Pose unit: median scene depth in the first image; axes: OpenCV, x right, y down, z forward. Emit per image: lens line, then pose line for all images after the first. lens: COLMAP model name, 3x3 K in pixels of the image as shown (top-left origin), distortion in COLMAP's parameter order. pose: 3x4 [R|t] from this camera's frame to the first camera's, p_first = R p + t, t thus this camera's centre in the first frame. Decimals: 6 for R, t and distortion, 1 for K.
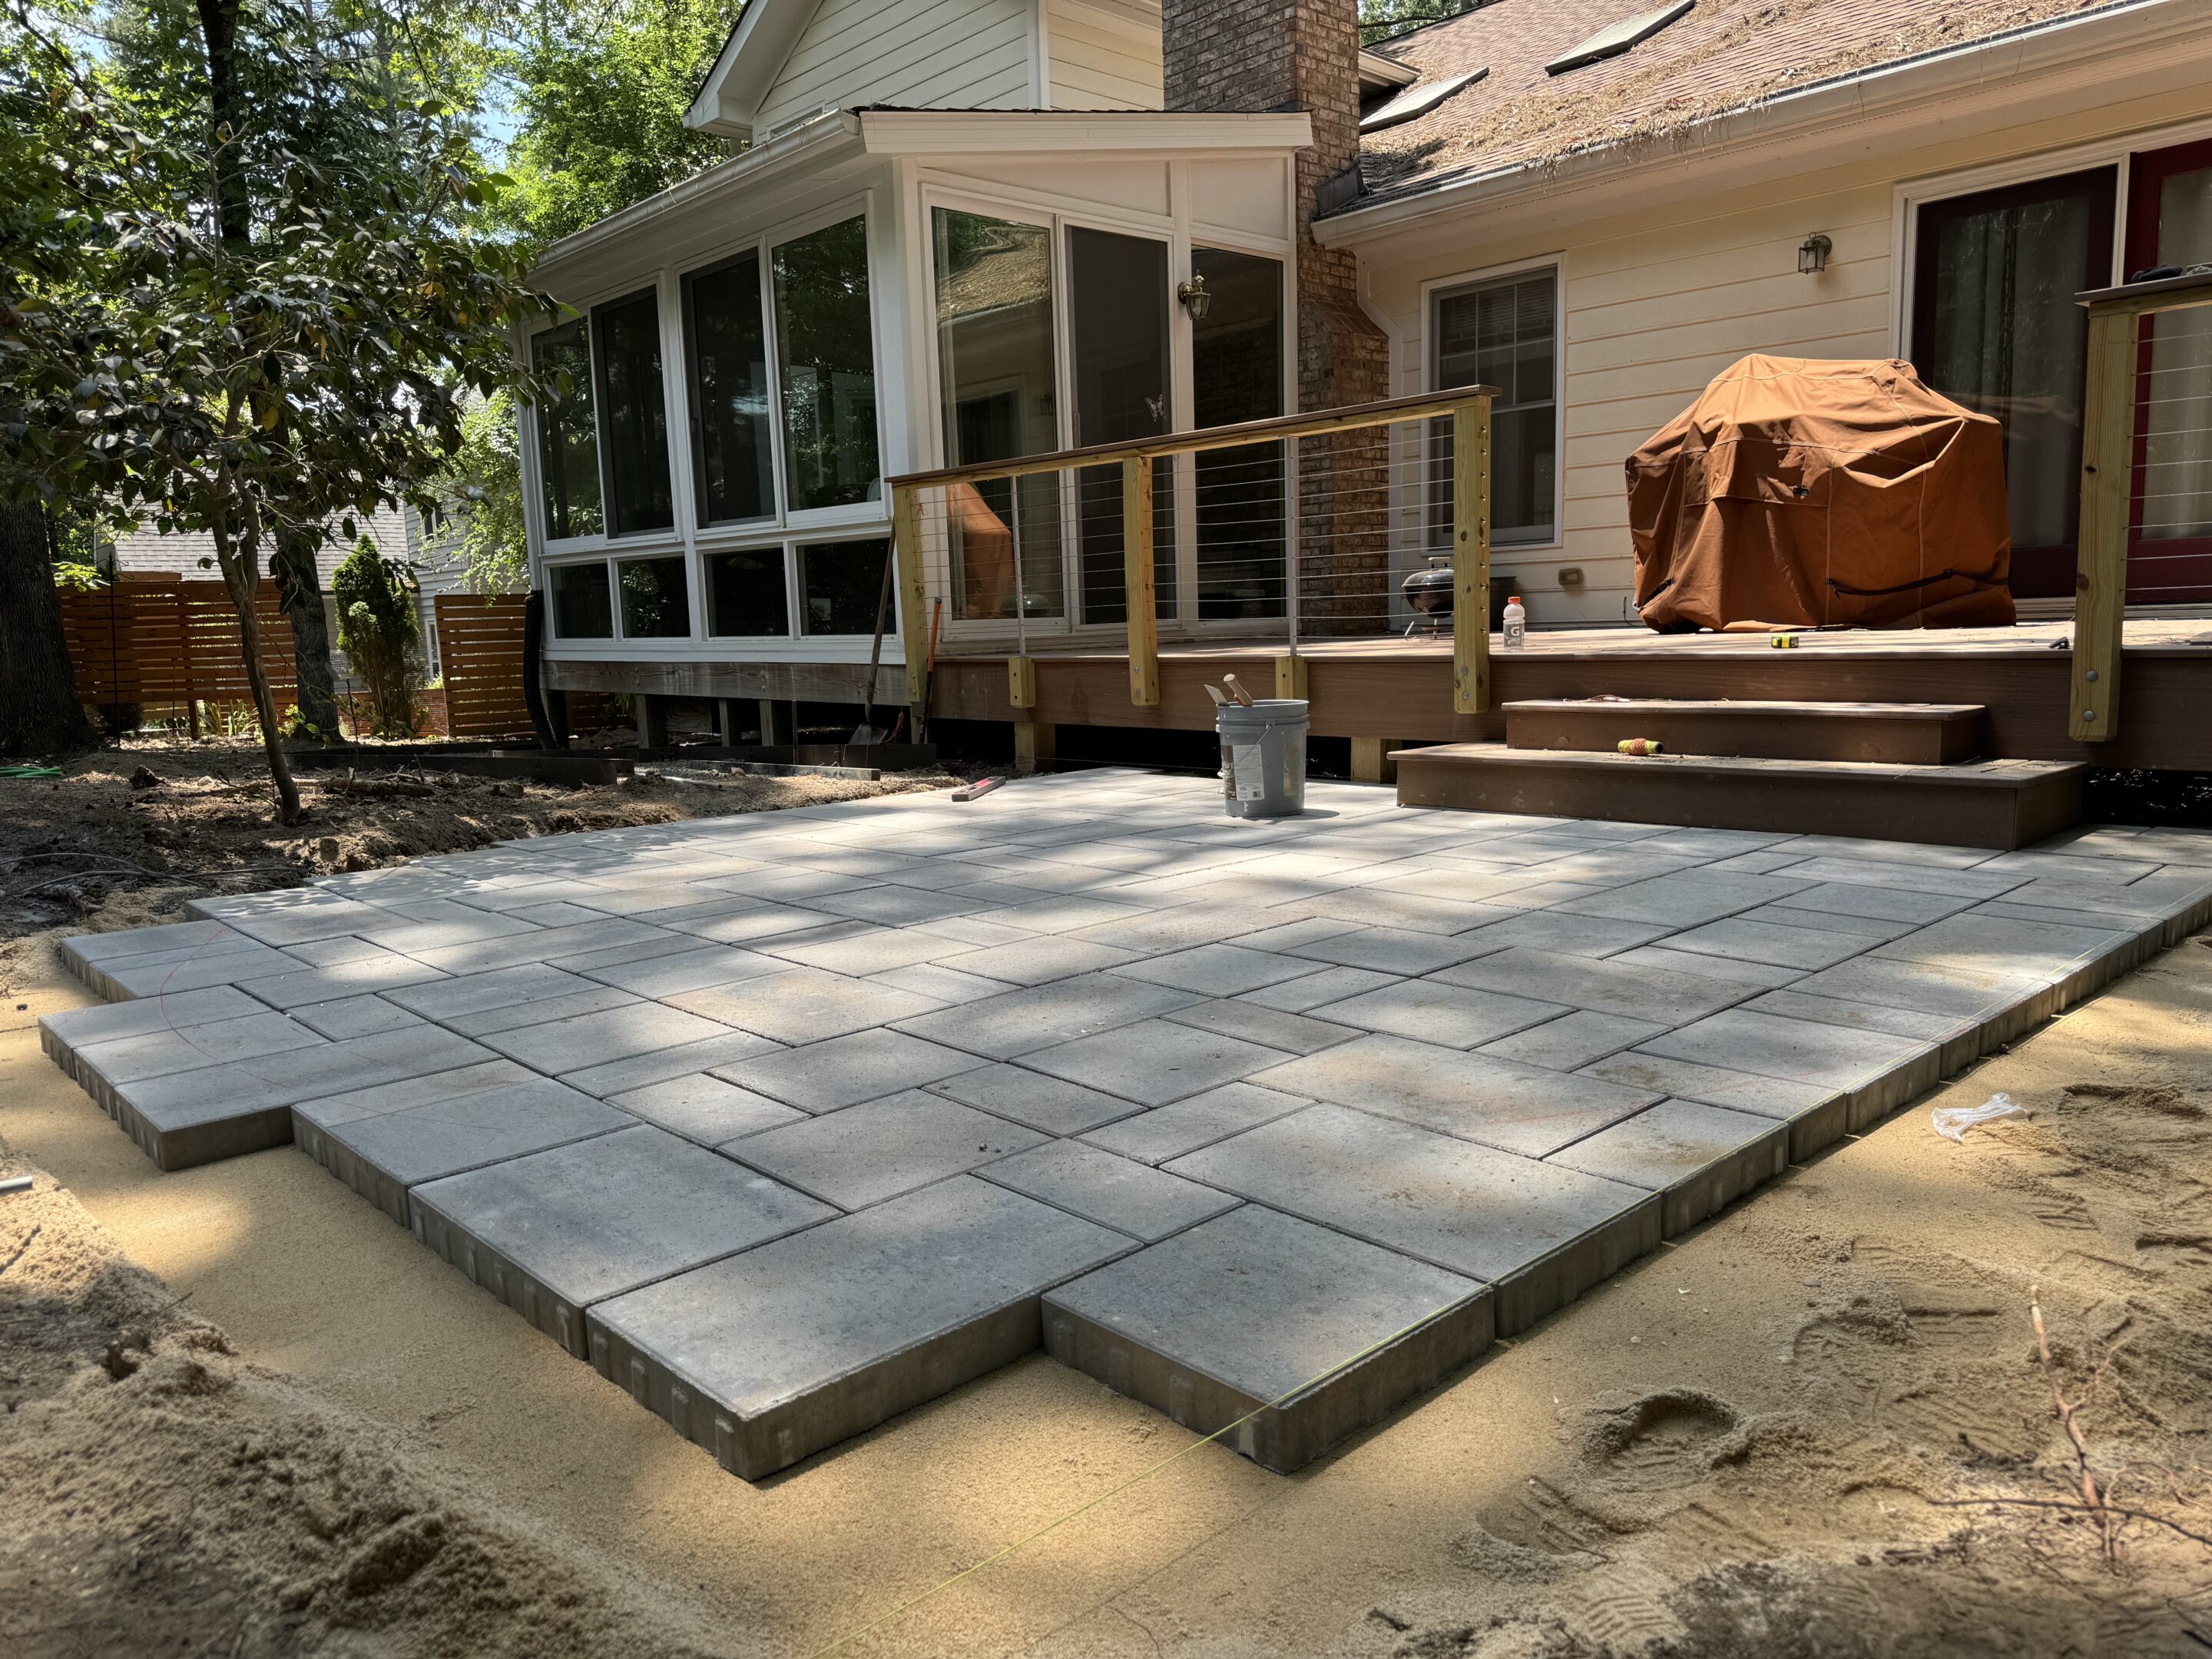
lens RADIAL K [[1558.1, 0, 1109.9], [0, 1558.1, 842.0], [0, 0, 1]] dist [0.027308, -0.036315]
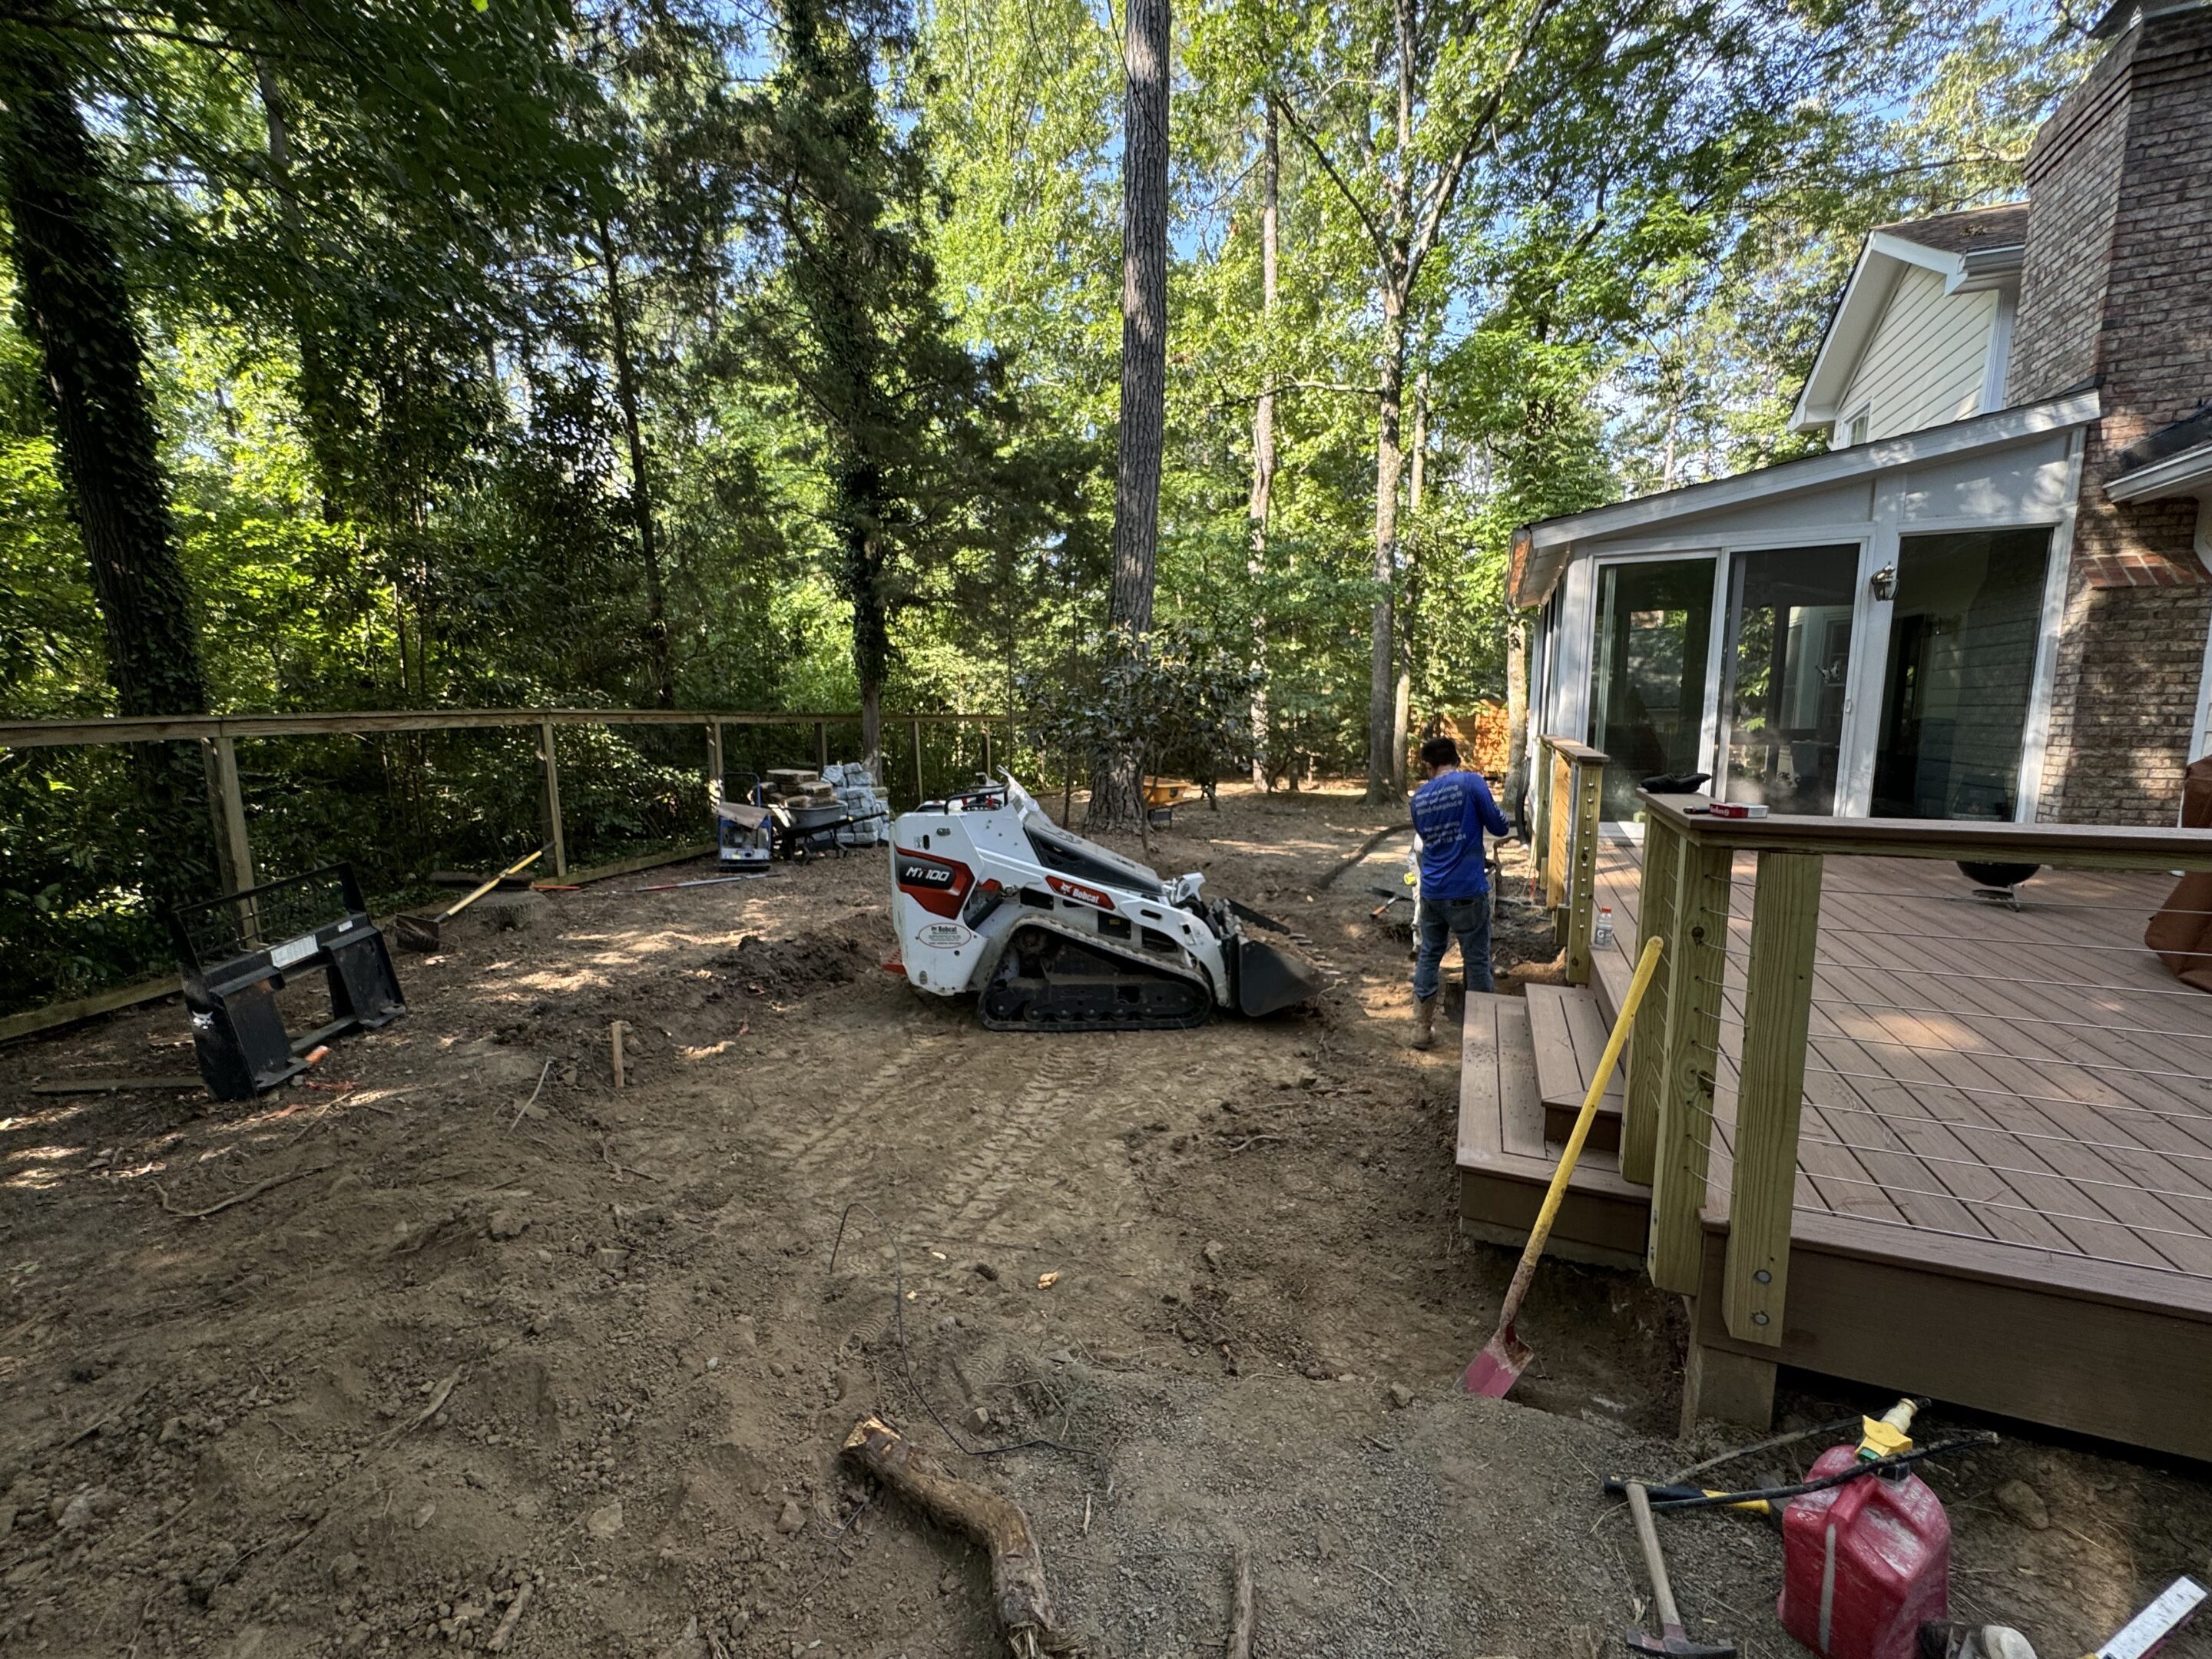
lens RADIAL K [[878.0, 0, 1118.7], [0, 878.0, 832.4], [0, 0, 1]] dist [-0.004230, 0.000158]
pose [[0.414163, 0.159386, -0.896139, 0.445381], [-0.133294, 0.984555, 0.113508, -0.150702], [0.900390, 0.072439, 0.429011, 0.172209]]
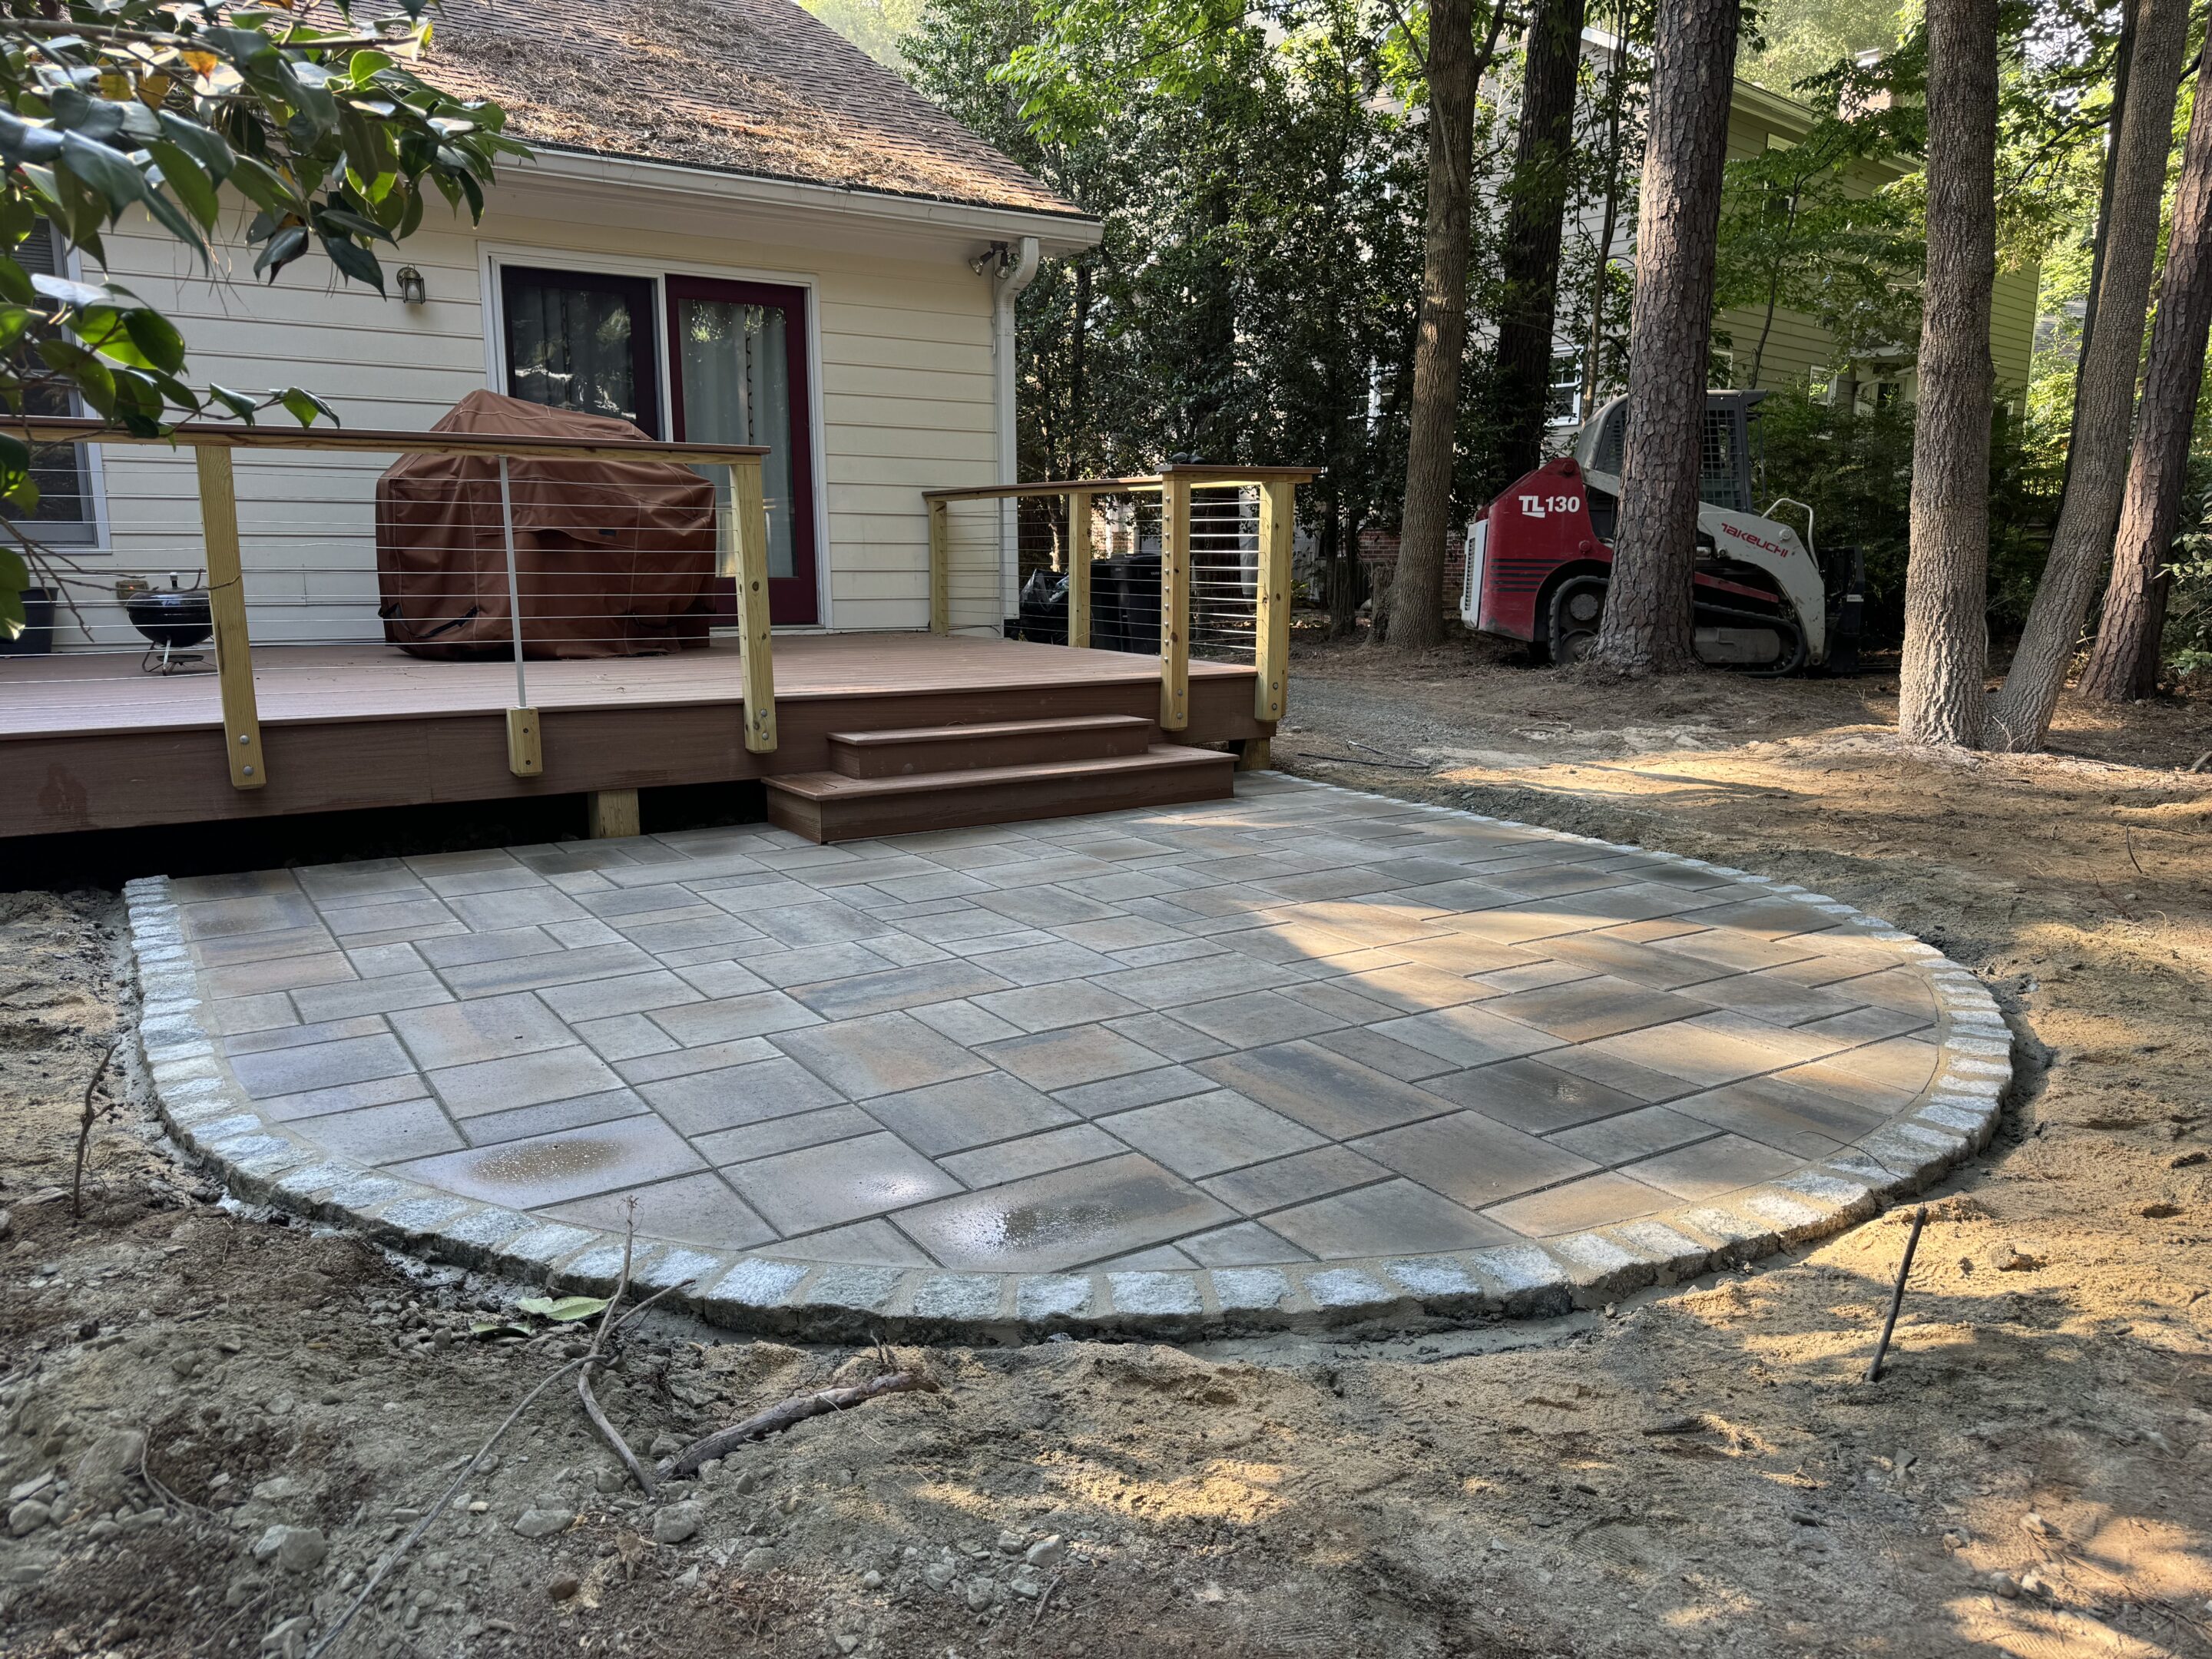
lens RADIAL K [[1558.1, 0, 1110.8], [0, 1558.1, 837.2], [0, 0, 1]] dist [0.027308, -0.036315]
pose [[0.166614, -0.147638, 0.974907, -0.460931], [0.132685, 0.983091, 0.126202, -0.076446], [-0.977054, 0.108328, 0.183386, 0.348859]]
